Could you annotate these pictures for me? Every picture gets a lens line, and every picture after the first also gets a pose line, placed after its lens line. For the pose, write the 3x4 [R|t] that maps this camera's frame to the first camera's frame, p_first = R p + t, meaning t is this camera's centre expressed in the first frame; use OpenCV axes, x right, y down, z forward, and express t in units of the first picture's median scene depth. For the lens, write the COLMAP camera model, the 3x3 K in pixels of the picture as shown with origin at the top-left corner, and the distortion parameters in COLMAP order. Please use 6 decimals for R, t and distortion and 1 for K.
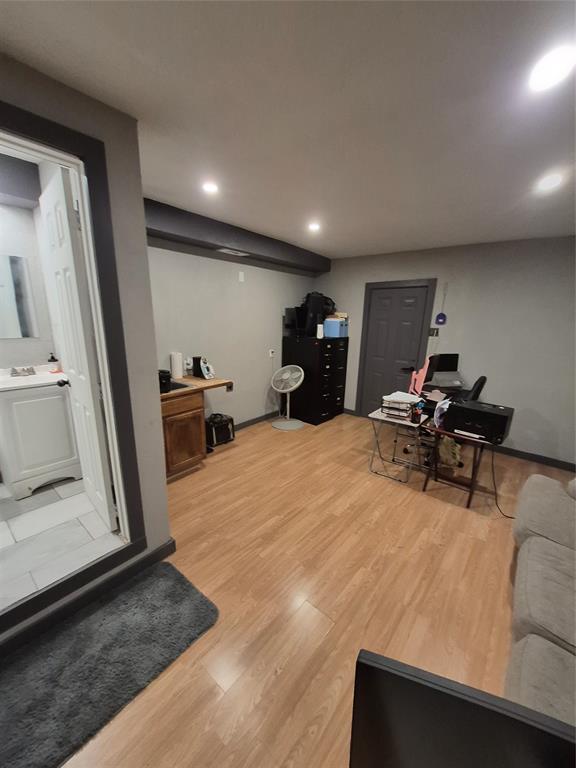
lens RADIAL K [[306.2, 0, 287.9], [0, 306.2, 385.8], [0, 0, 1]] dist [0.007462, 0.000734]
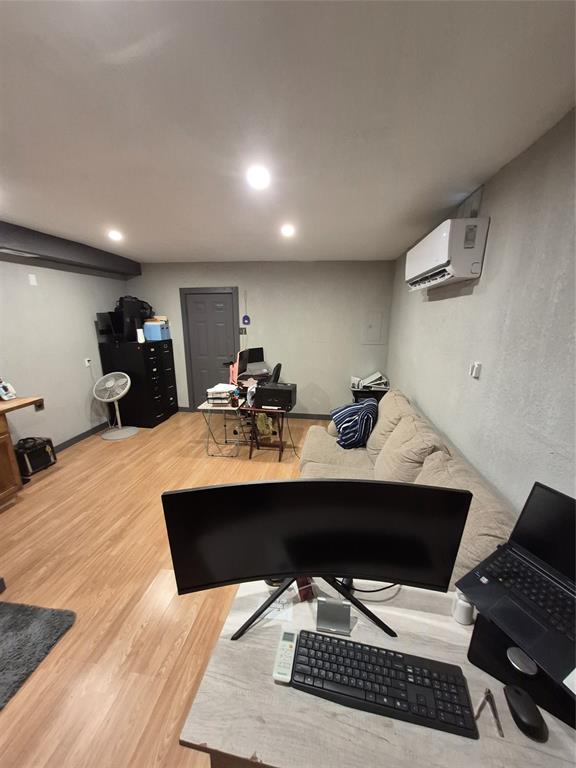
lens RADIAL K [[306.2, 0, 283.3], [0, 306.2, 391.5], [0, 0, 1]] dist [0.007462, 0.000734]
pose [[0.865151, -0.151633, 0.478039, 0.000969], [0.138012, 0.988377, 0.063739, 0.005623], [-0.482148, 0.010831, 0.876023, -0.140601]]
